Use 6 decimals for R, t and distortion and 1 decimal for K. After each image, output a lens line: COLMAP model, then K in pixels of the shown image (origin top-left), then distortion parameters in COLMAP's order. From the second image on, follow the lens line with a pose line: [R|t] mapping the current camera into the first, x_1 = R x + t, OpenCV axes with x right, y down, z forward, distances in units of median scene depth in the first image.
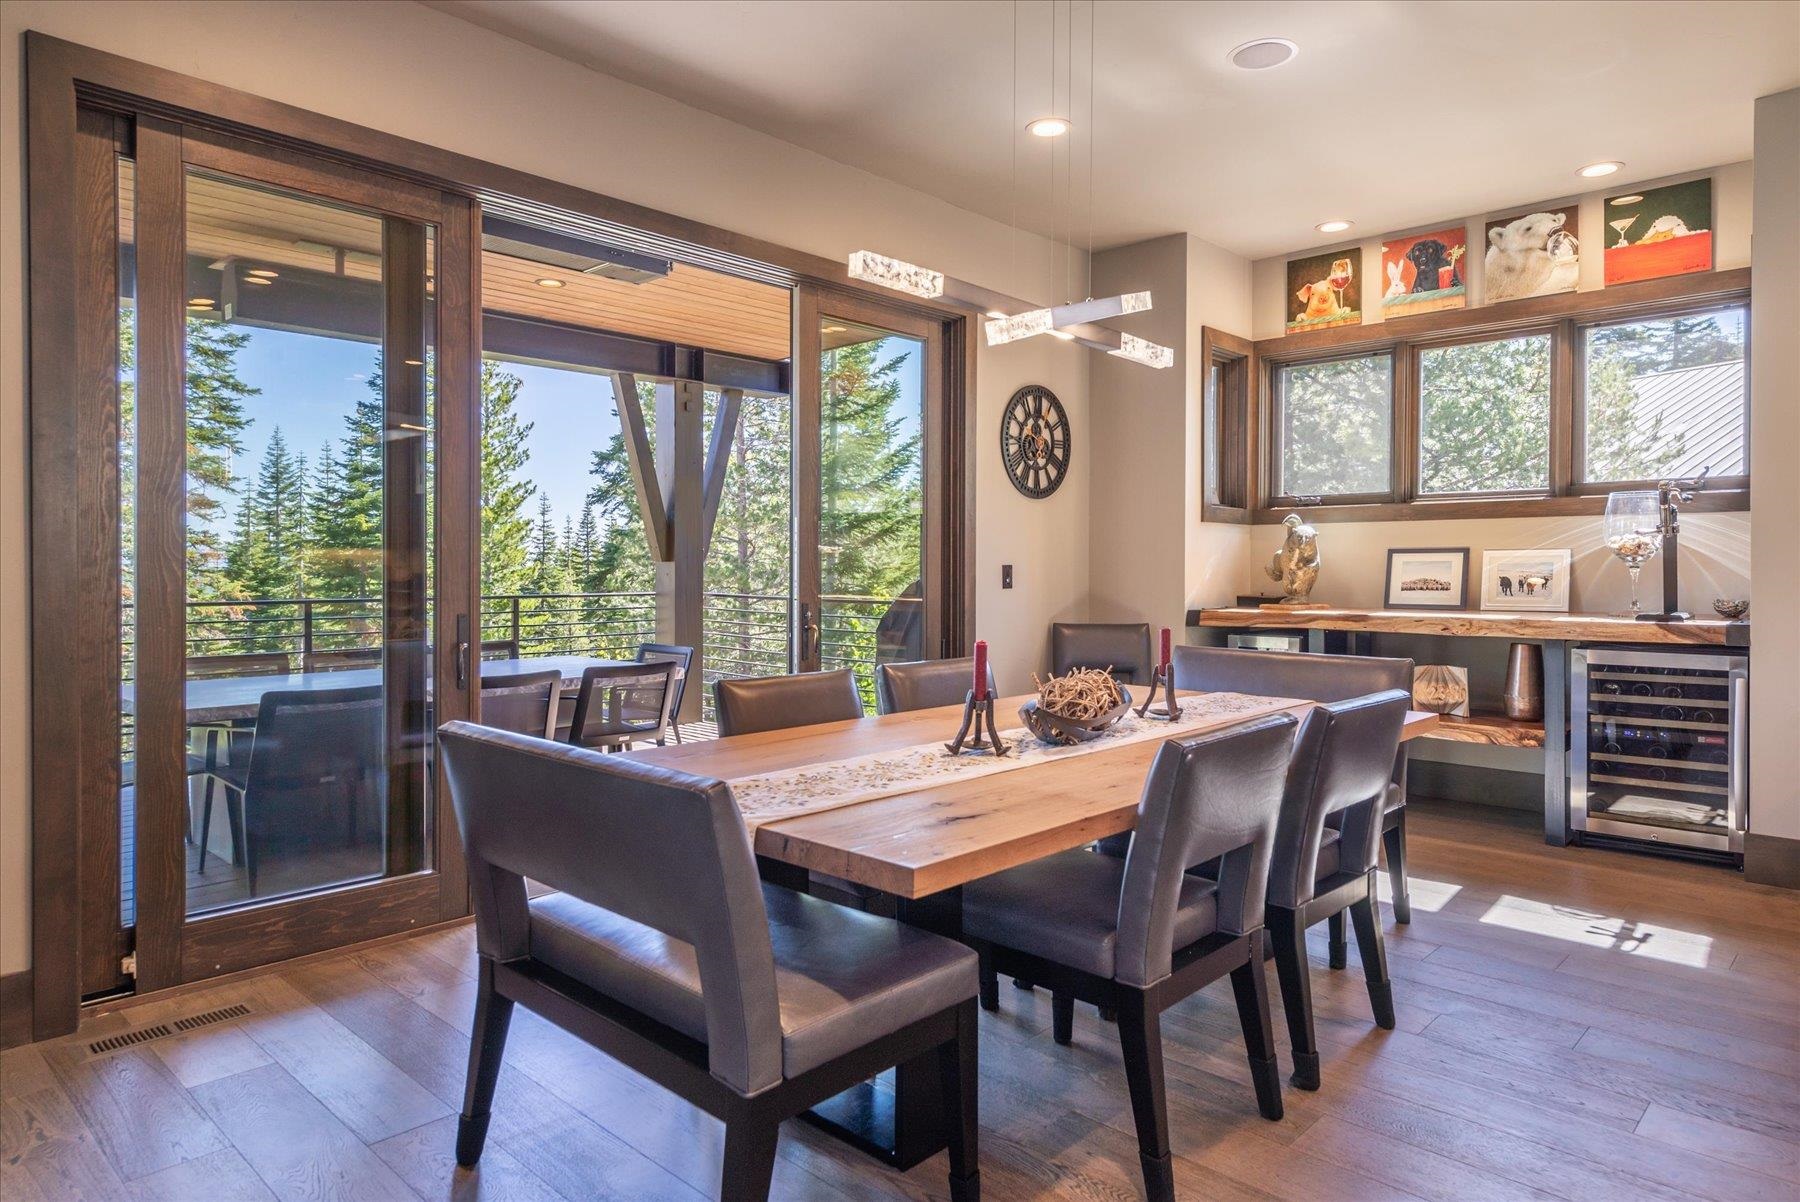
lens RADIAL K [[1102.7, 0, 845.4], [0, 1102.7, 591.2], [0, 0, 1]] dist [-0.003634, -0.004085]
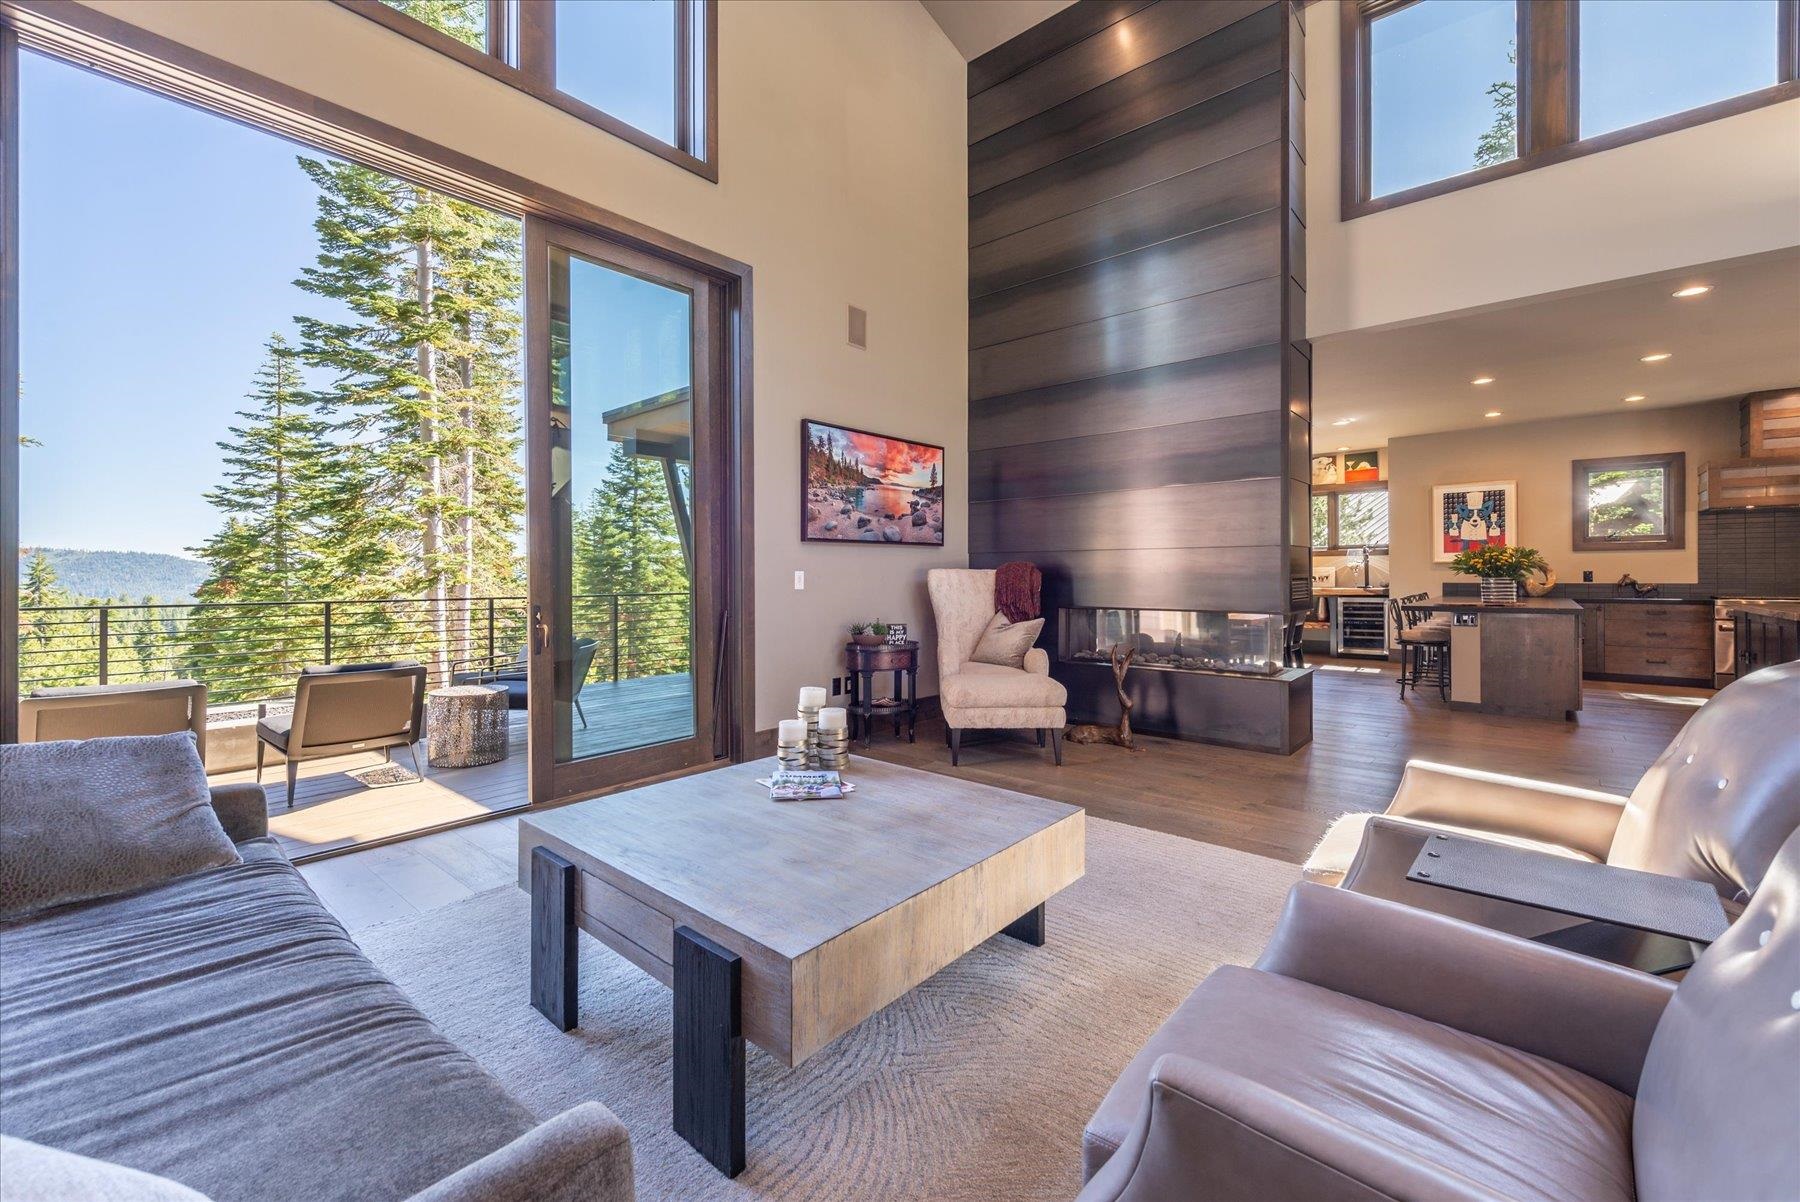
lens RADIAL K [[733.1, 0, 902.1], [0, 733.1, 583.6], [0, 0, 1]] dist [-0.000173, -0.000598]
pose [[0.996778, -0.007274, 0.079876, -0.643072], [0.008432, 0.999864, -0.014181, 0.024904], [-0.079762, 0.014809, 0.996704, -0.853343]]
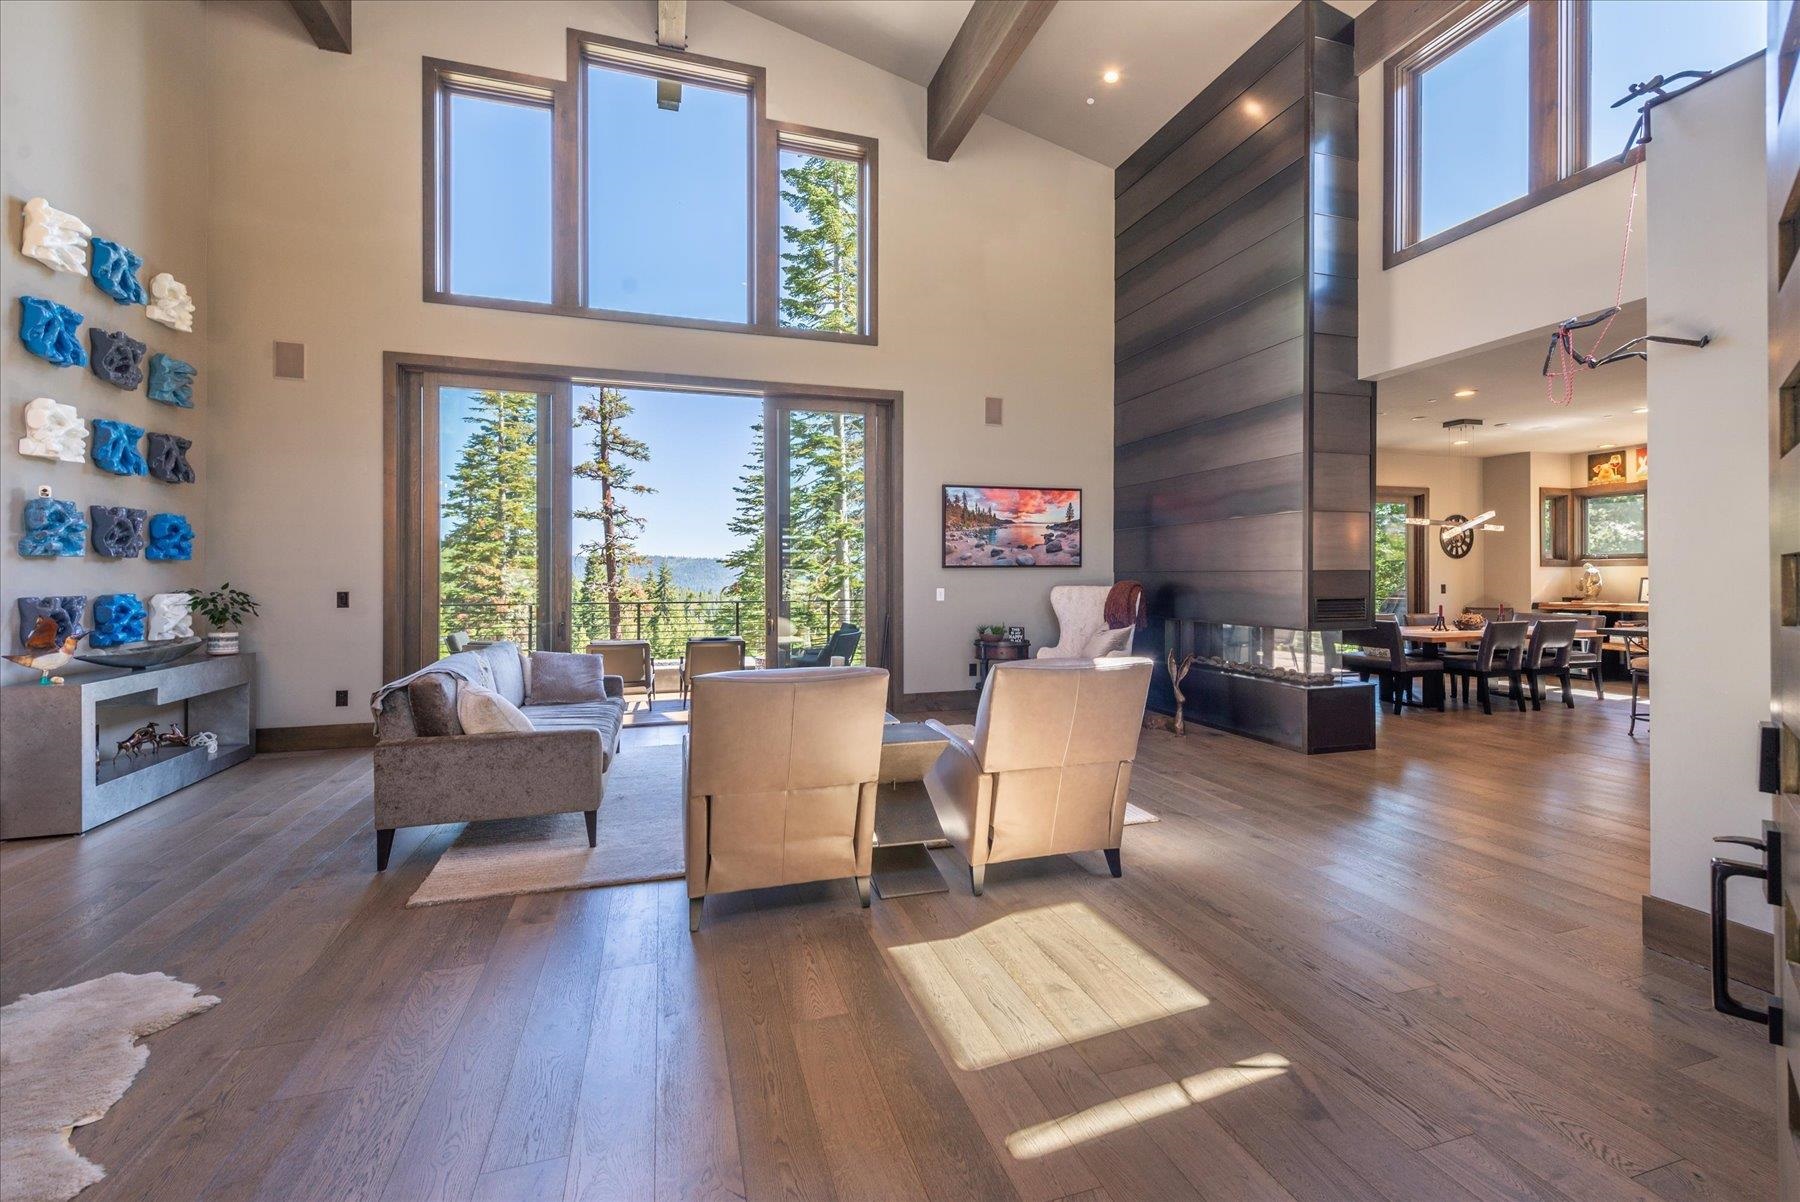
lens RADIAL K [[733.1, 0, 902.1], [0, 733.1, 583.6], [0, 0, 1]] dist [-0.000173, -0.000598]
pose [[0.888307, -0.000686, -0.459250, -0.193668], [-0.006966, 0.999864, -0.014968, 0.009078], [0.459198, 0.016495, 0.888181, -1.126621]]
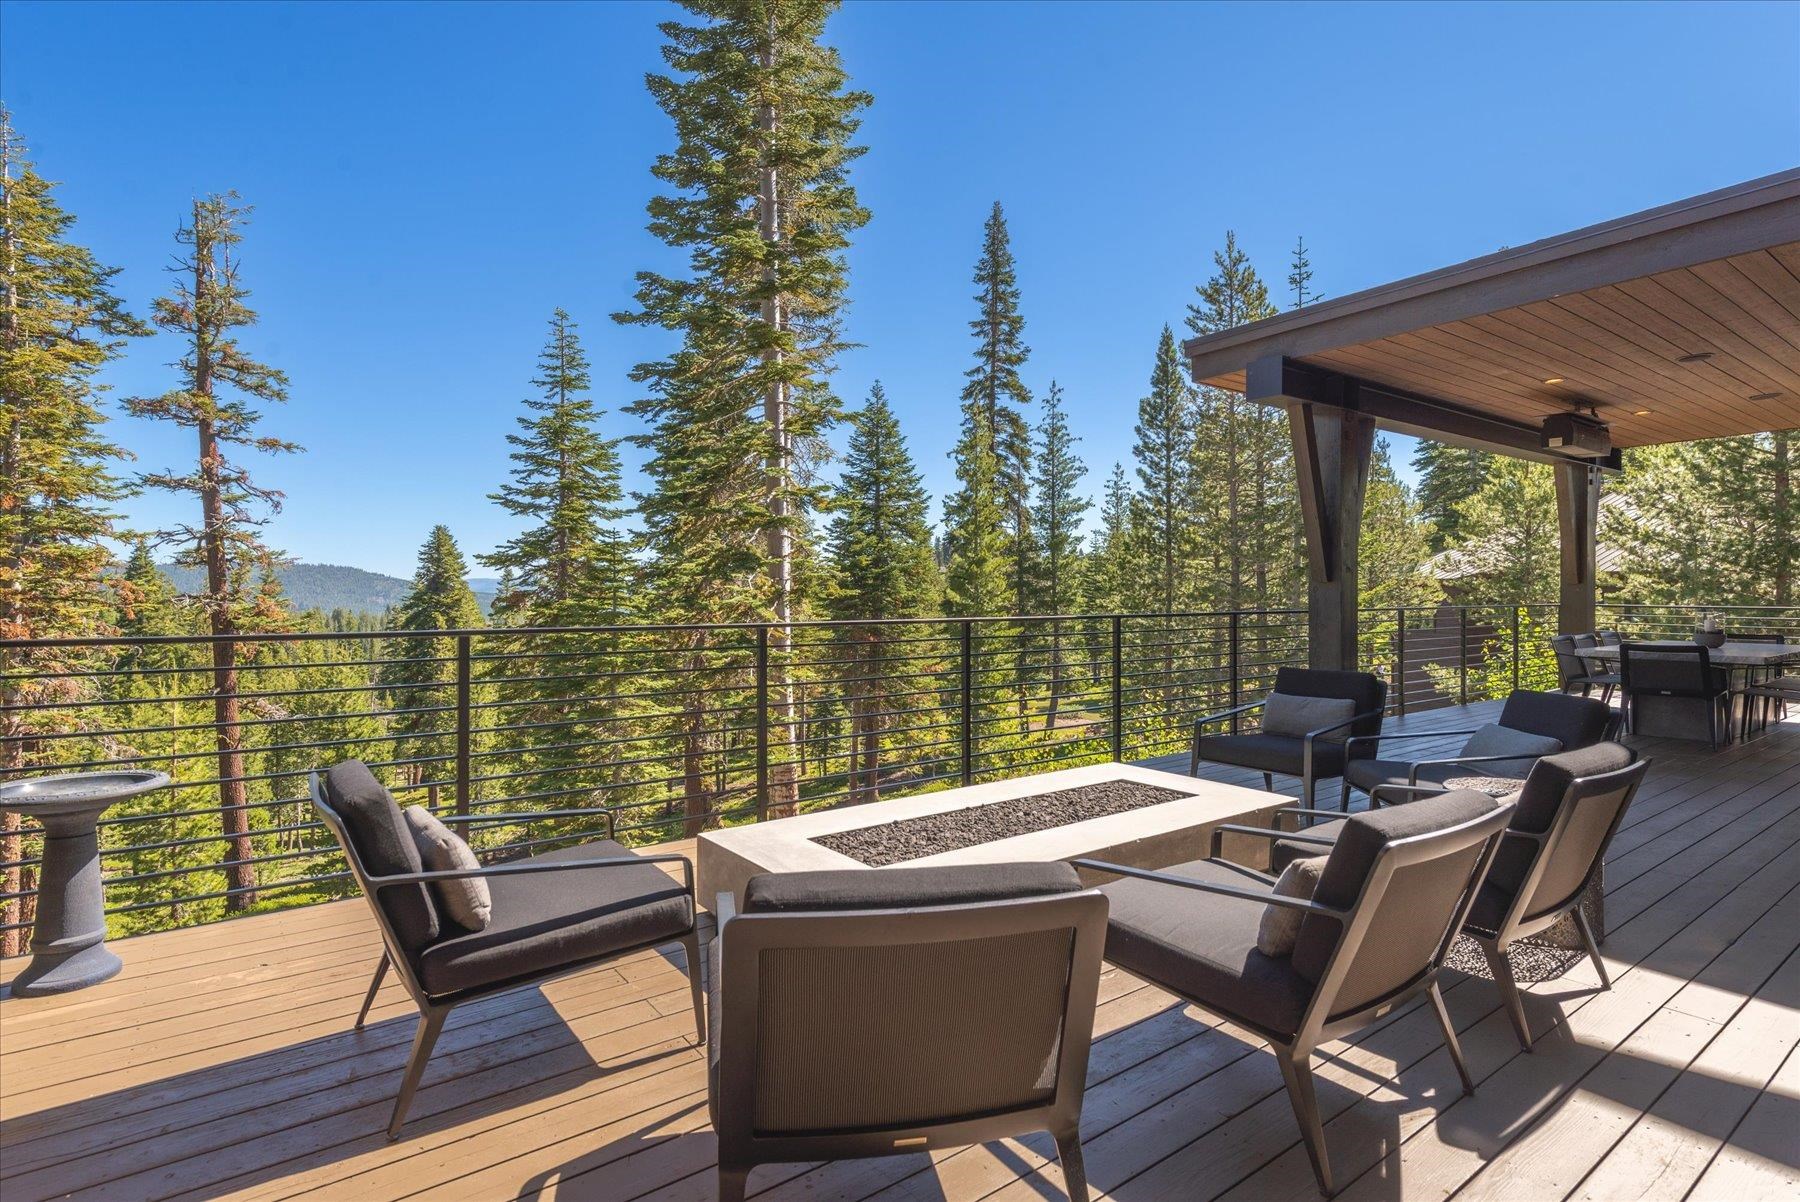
lens RADIAL K [[891.4, 0, 900.0], [0, 891.4, 601.0], [0, 0, 1]] dist [-0.001486, -0.001431]
pose [[0.987577, -0.000670, -0.157133, -1.443188], [-0.001641, 0.999892, -0.014579, 0.022244], [0.157126, 0.014656, 0.987470, -0.533171]]
